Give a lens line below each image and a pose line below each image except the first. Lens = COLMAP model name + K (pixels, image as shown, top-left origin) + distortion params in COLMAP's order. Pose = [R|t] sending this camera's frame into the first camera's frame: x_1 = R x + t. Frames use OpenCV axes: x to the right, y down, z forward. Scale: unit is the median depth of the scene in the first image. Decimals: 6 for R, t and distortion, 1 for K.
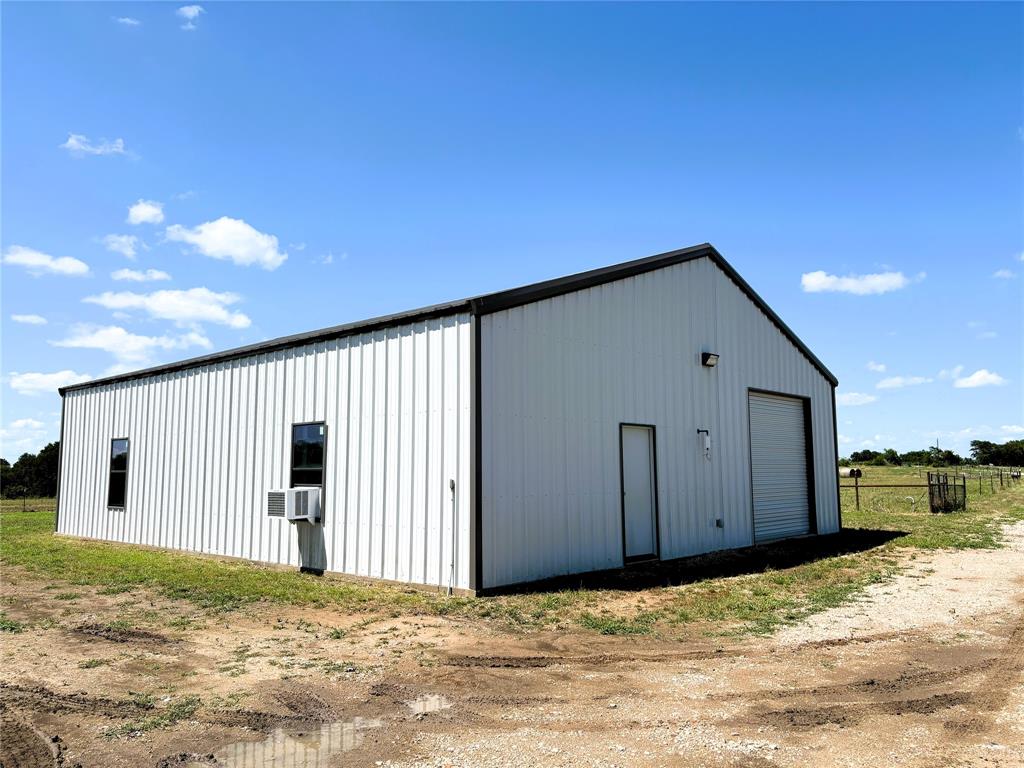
lens RADIAL K [[719.3, 0, 511.5], [0, 719.3, 382.6], [0, 0, 1]] dist [0.002291, 0.000779]
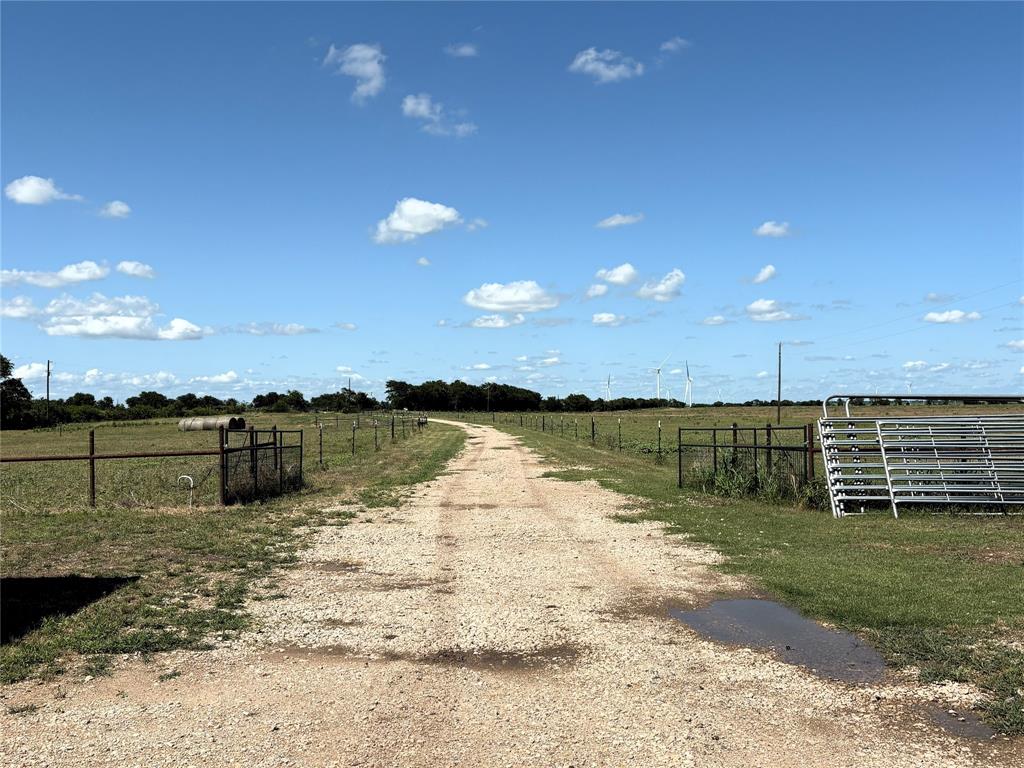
lens RADIAL K [[719.3, 0, 512.0], [0, 719.3, 385.9], [0, 0, 1]] dist [0.002291, 0.000779]
pose [[0.779546, 0.007337, 0.626302, 0.232261], [-0.055610, 0.996793, 0.057539, 0.030915], [-0.623872, -0.079683, 0.777454, 0.265437]]
